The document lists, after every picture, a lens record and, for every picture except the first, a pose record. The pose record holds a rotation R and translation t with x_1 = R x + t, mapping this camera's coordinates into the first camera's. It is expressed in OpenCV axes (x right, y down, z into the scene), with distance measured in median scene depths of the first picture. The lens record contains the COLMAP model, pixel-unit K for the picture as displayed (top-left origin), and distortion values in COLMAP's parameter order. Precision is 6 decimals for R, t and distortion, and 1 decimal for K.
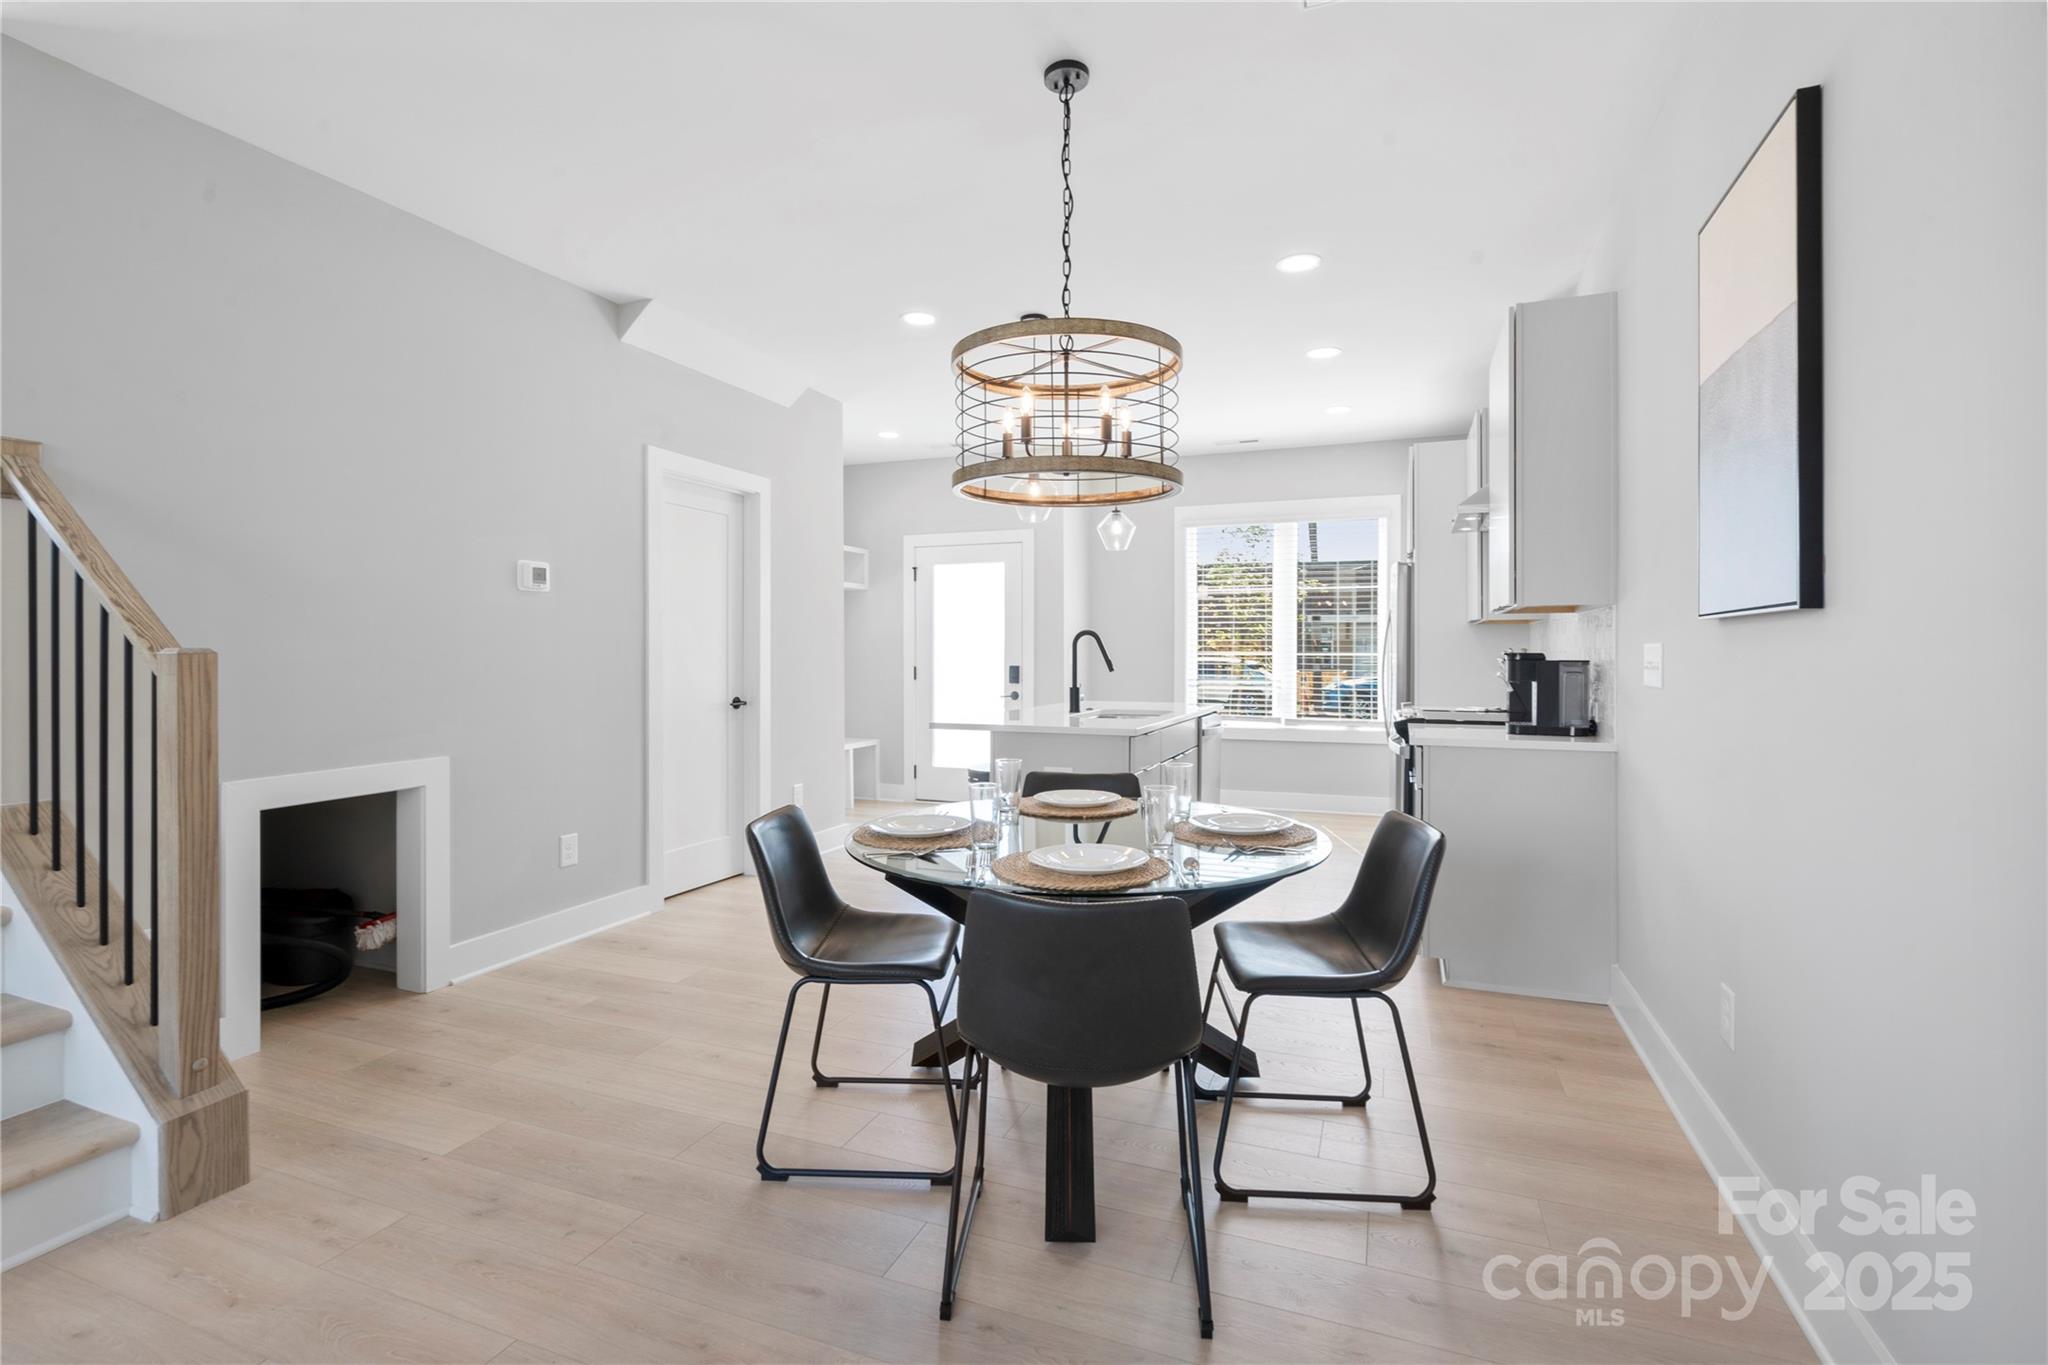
lens RADIAL K [[954.8, 0, 1020.7], [0, 954.8, 656.0], [0, 0, 1]] dist [-0.008720, 0.001023]
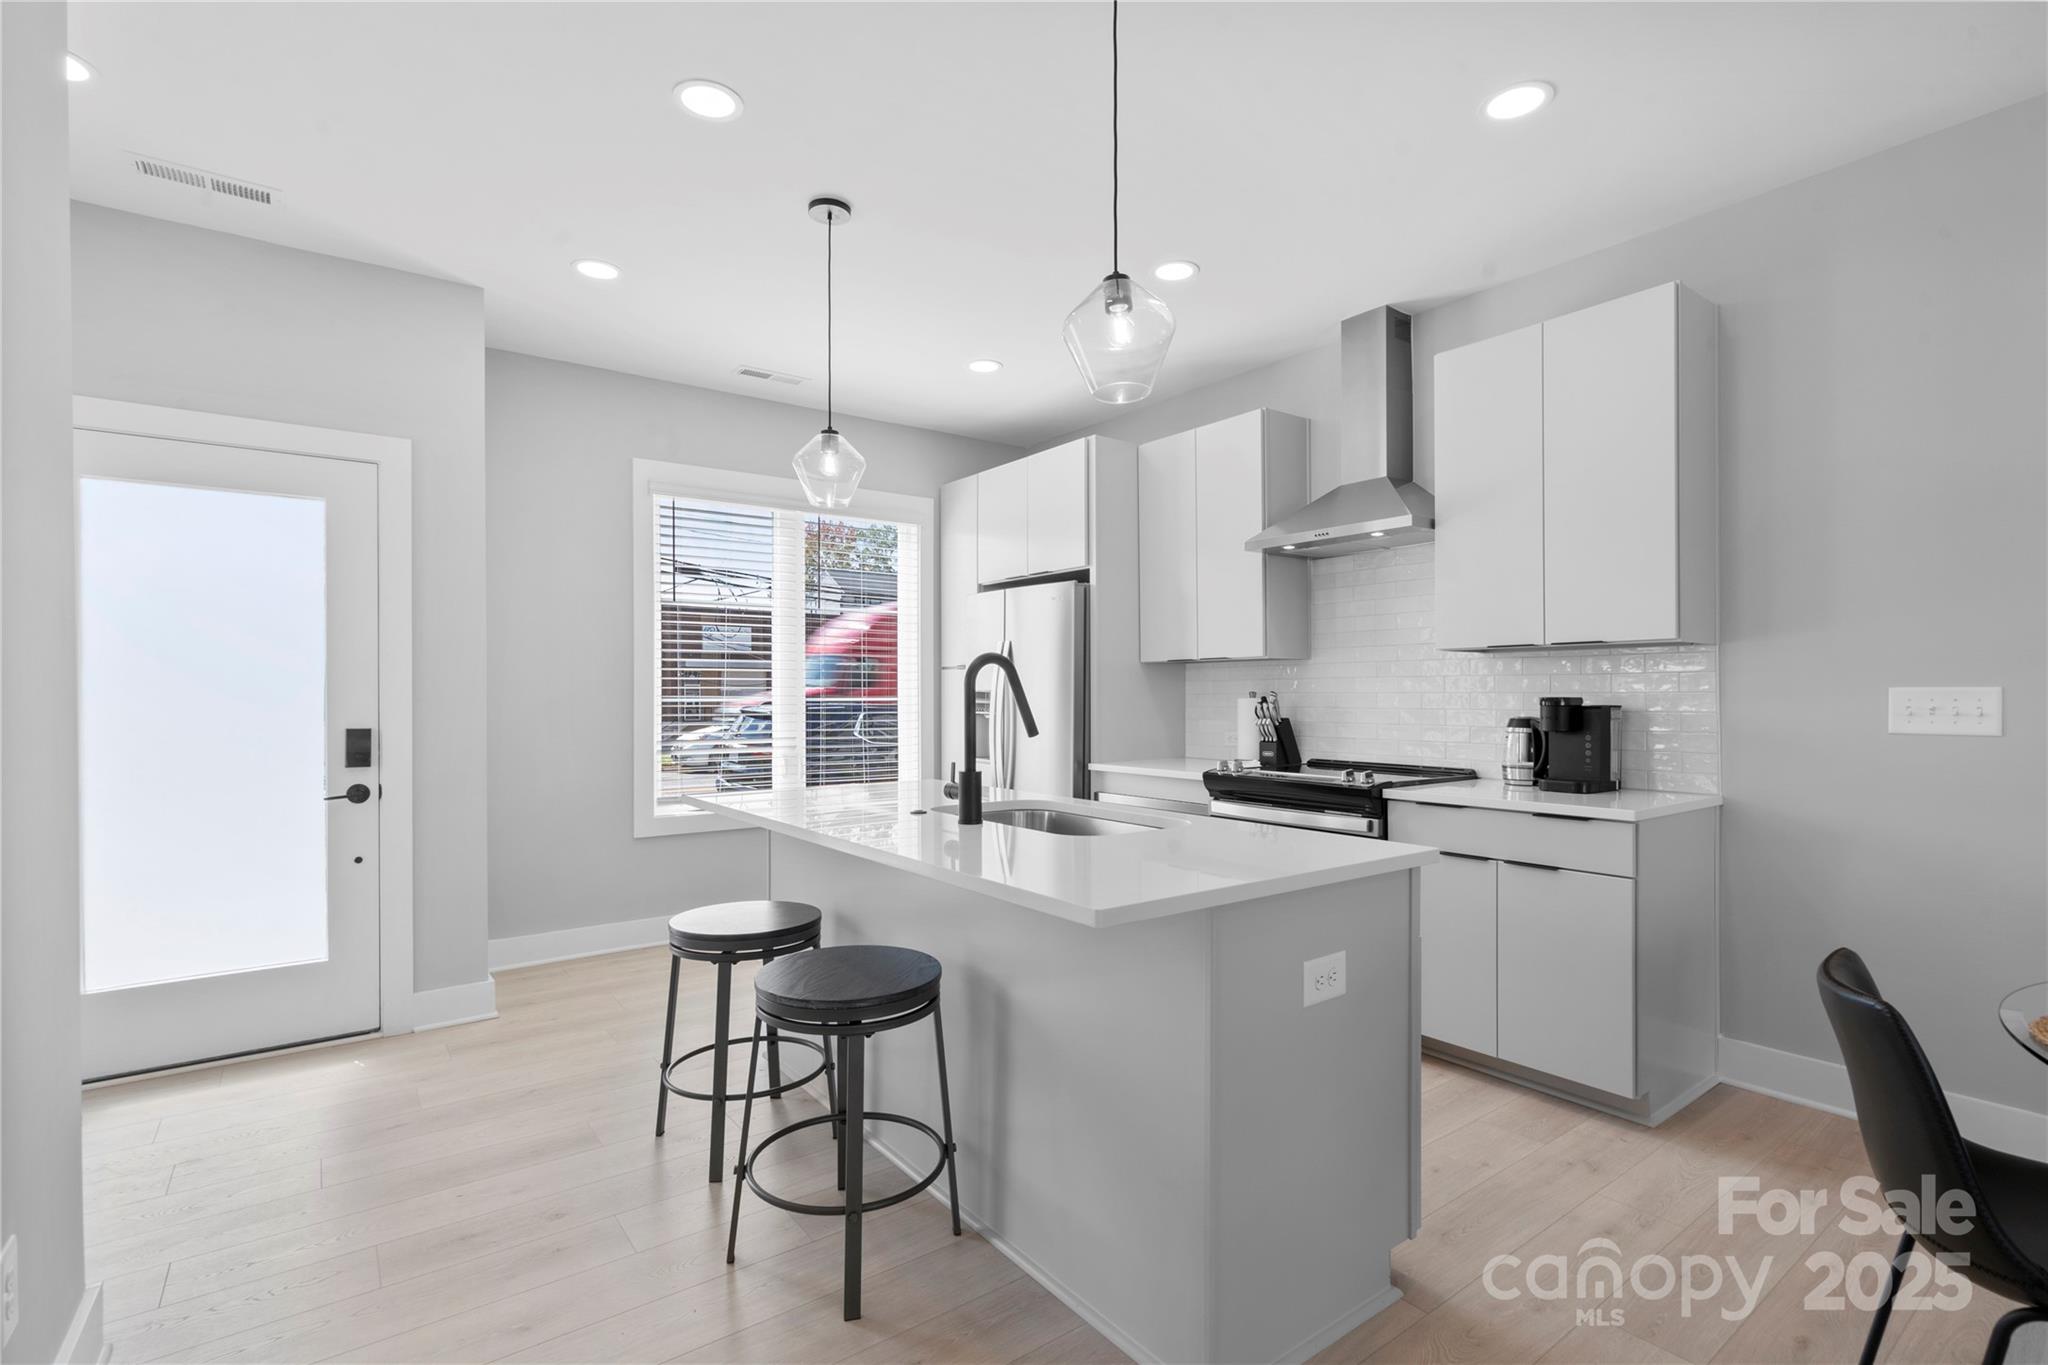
lens RADIAL K [[954.8, 0, 1032.5], [0, 954.8, 686.2], [0, 0, 1]] dist [-0.008720, 0.001023]
pose [[0.524125, 0.006541, 0.851616, -0.400339], [0.004787, 0.999932, -0.010626, -0.006084], [-0.851628, 0.009645, 0.524059, 0.862129]]
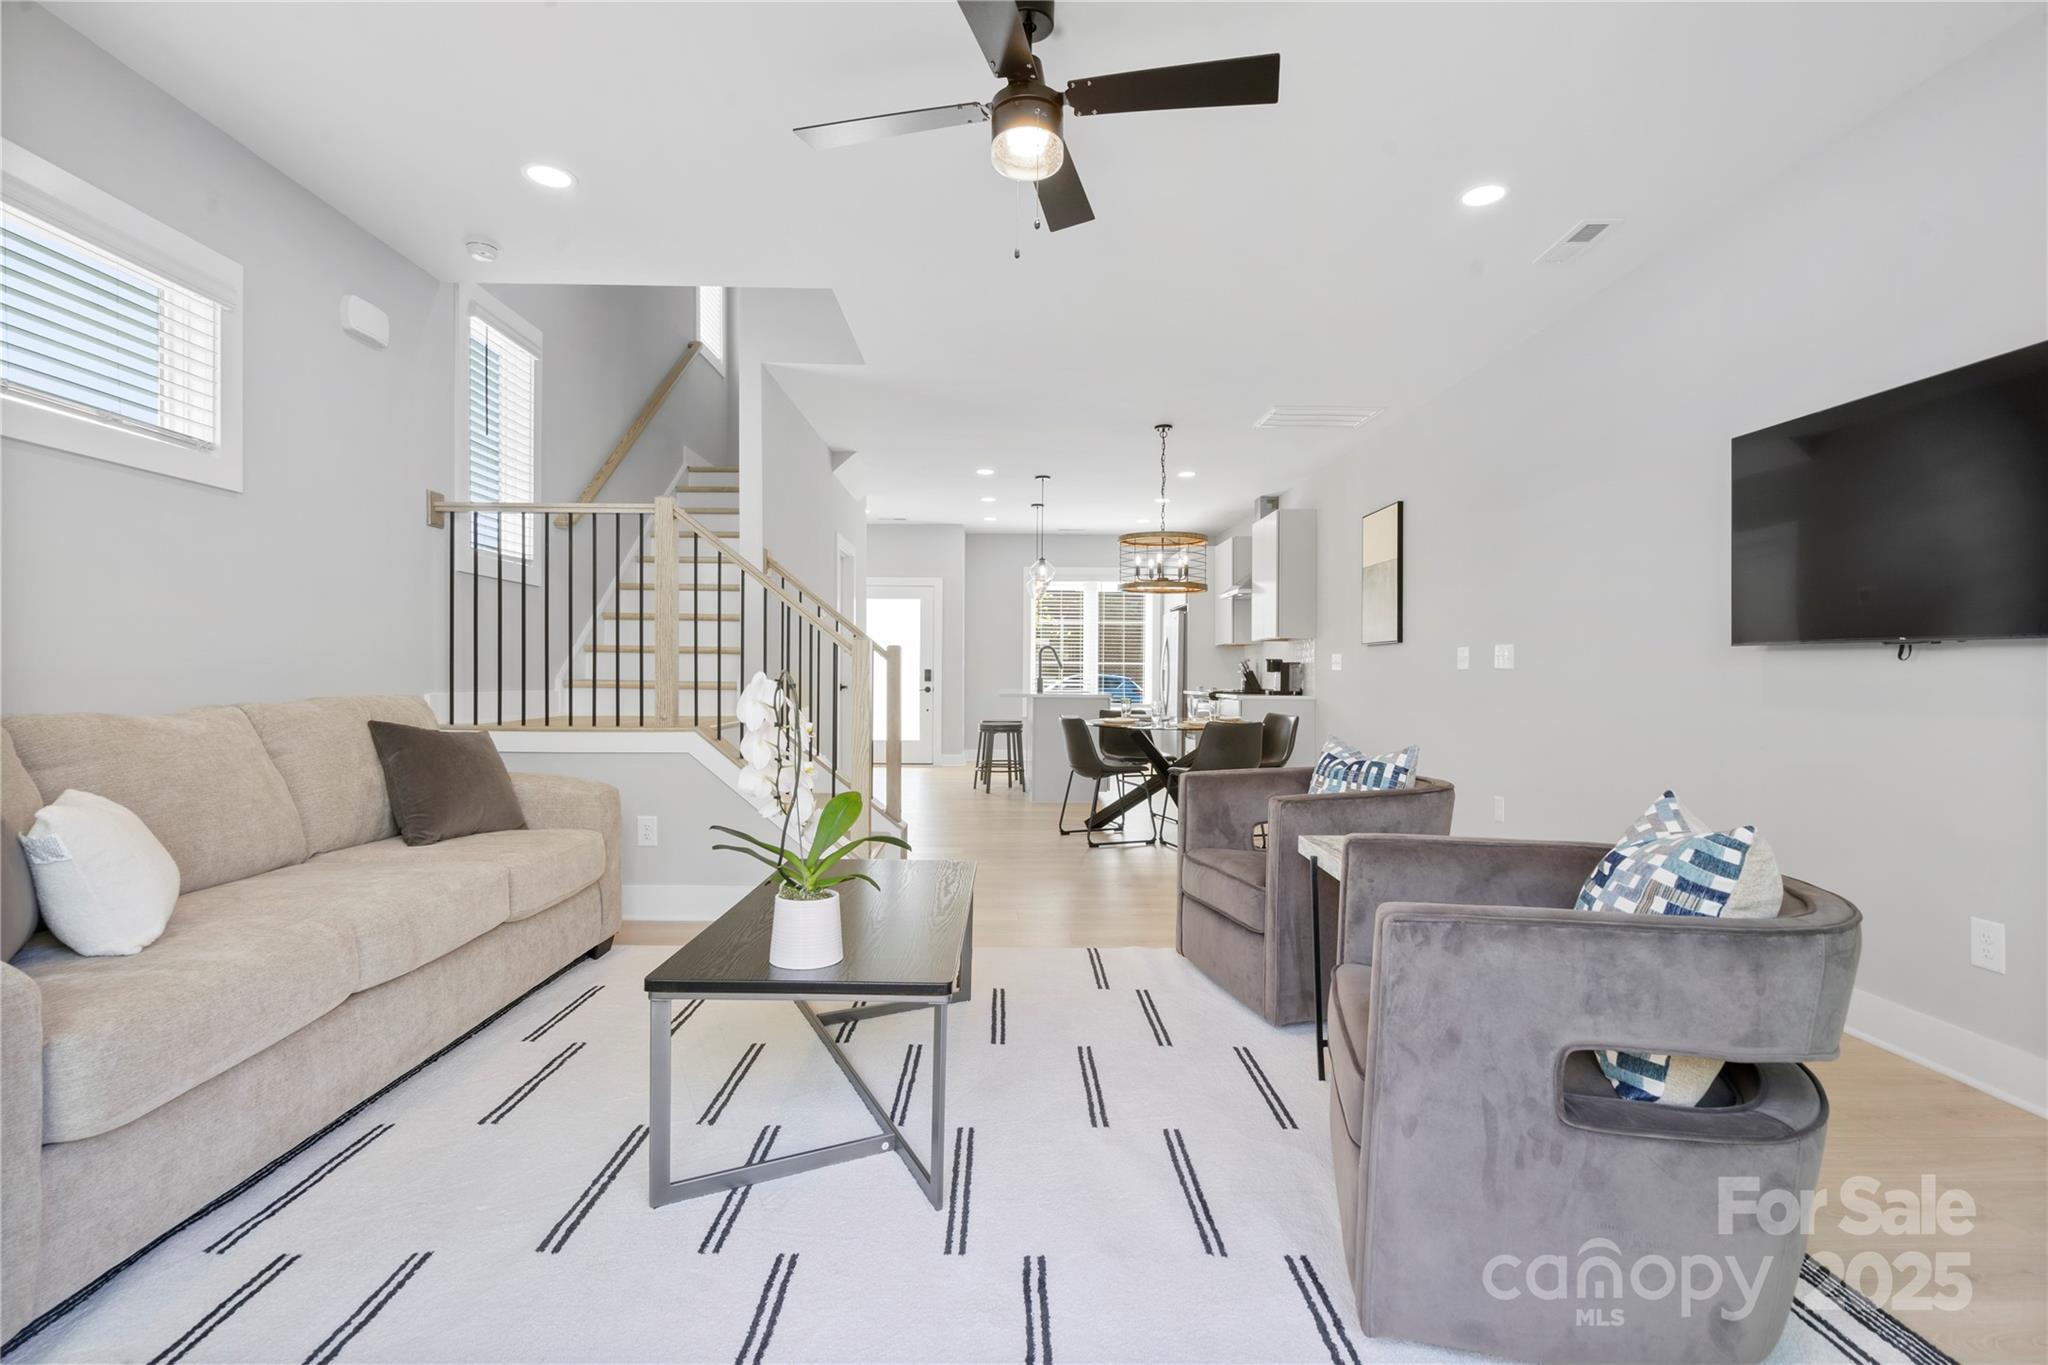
lens RADIAL K [[954.8, 0, 1031.1], [0, 954.8, 684.8], [0, 0, 1]] dist [-0.008720, 0.001023]
pose [[0.919361, 0.001678, 0.393411, -0.780532], [-0.005305, 0.999953, 0.008132, 0.037353], [-0.393379, -0.009563, 0.919327, -0.740865]]
